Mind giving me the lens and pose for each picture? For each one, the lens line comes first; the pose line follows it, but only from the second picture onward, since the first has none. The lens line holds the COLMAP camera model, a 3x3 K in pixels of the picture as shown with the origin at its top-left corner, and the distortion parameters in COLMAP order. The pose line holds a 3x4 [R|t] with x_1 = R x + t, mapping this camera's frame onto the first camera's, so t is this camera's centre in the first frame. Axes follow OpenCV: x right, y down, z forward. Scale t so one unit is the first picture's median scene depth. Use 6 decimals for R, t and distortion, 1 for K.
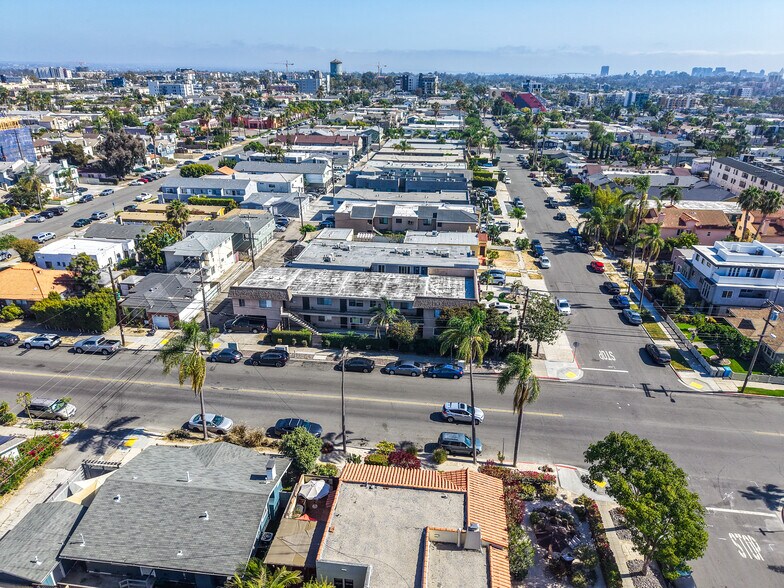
lens RADIAL K [[524.2, 0, 392.0], [0, 524.2, 294.0], [0, 0, 1]] dist [0.023304, -0.026724]
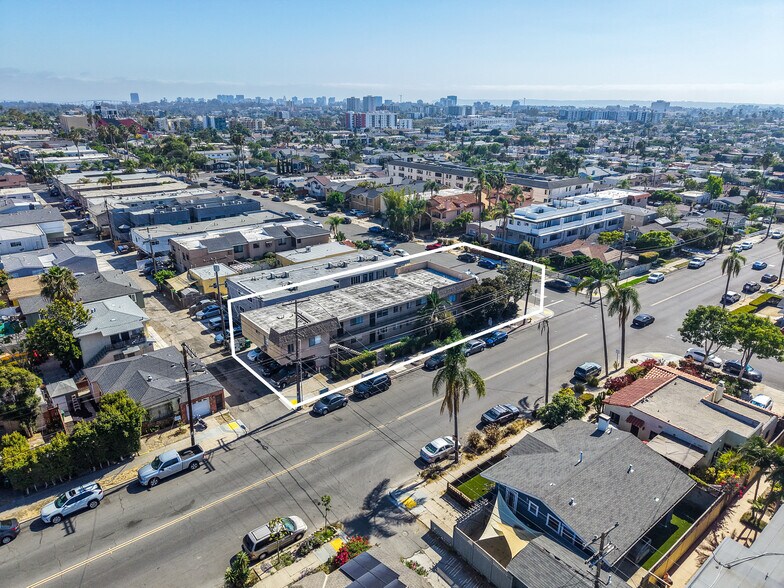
lens RADIAL K [[524.2, 0, 392.0], [0, 524.2, 294.0], [0, 0, 1]] dist [0.023304, -0.026724]
pose [[0.700434, -0.251719, 0.667855, -0.519687], [0.281014, 0.957422, 0.066137, -0.057100], [-0.656067, 0.141352, 0.741347, 0.171847]]
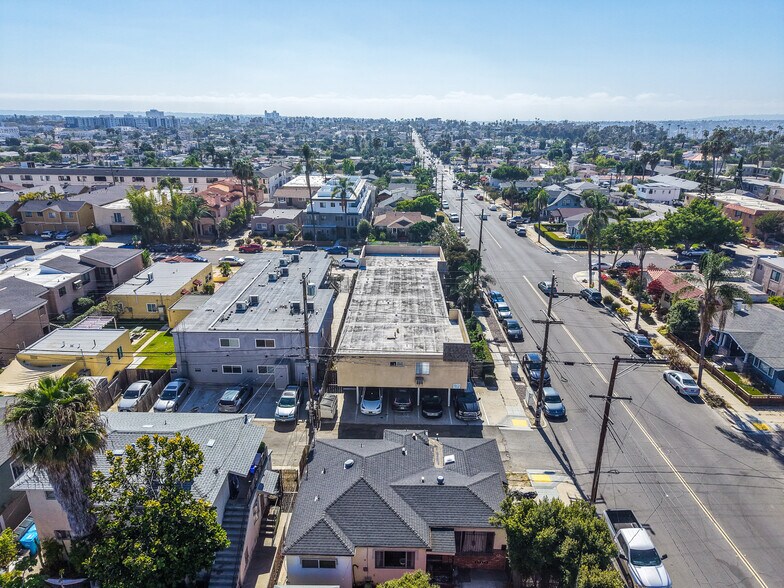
lens RADIAL K [[524.2, 0, 392.0], [0, 524.2, 294.0], [0, 0, 1]] dist [0.023304, -0.026724]
pose [[-0.095873, -0.331759, 0.938480, -0.599912], [0.386131, 0.856598, 0.342260, -0.215535], [-0.917448, 0.395190, 0.045977, 0.733387]]
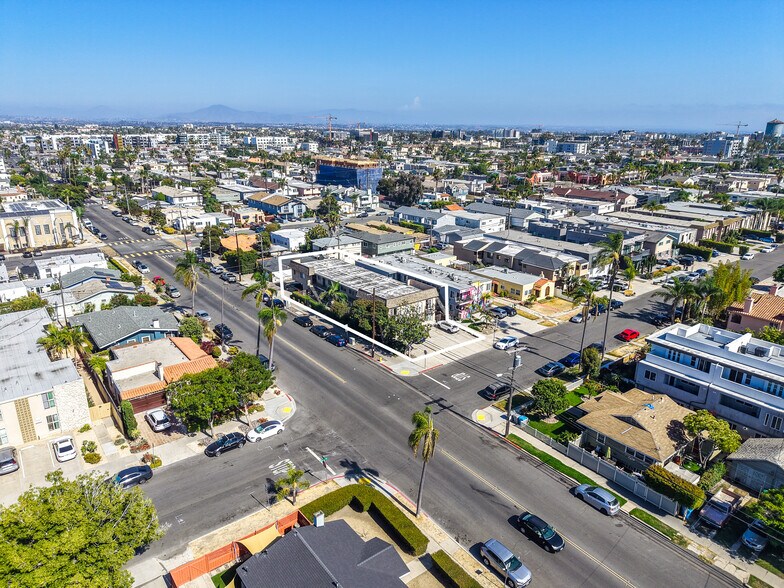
lens RADIAL K [[524.2, 0, 392.0], [0, 524.2, 294.0], [0, 0, 1]] dist [0.023304, -0.026724]
pose [[0.702596, 0.213344, -0.678855, 0.696046], [-0.282526, 0.959217, 0.009048, -0.012121], [0.653099, 0.185437, 0.734217, 0.052612]]
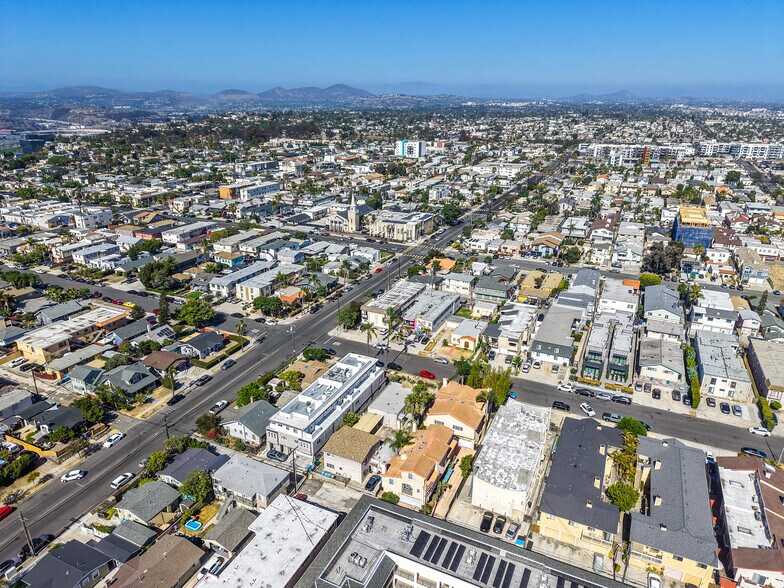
lens RADIAL K [[524.2, 0, 392.0], [0, 524.2, 294.0], [0, 0, 1]] dist [0.023304, -0.026724]
pose [[-0.322289, 0.315988, -0.892346, 1.665644], [-0.384255, 0.817825, 0.428381, -0.832748], [0.865146, 0.480951, -0.142157, 1.001616]]
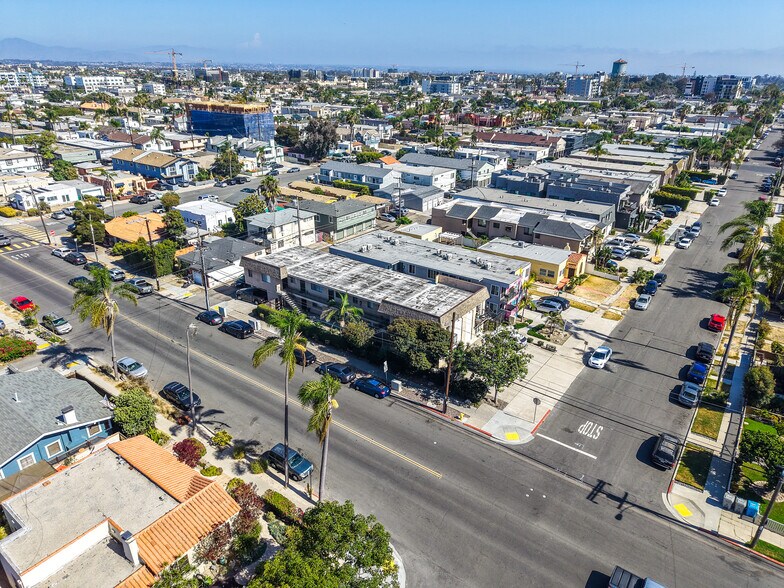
lens RADIAL K [[526.2, 0, 392.0], [0, 526.2, 294.0], [0, 0, 1]] dist [0.002550, 0.000434]
pose [[0.868630, 0.196446, -0.454853, 0.320593], [-0.198687, 0.979100, 0.043430, -0.032285], [0.453878, 0.052649, 0.889507, 0.141219]]
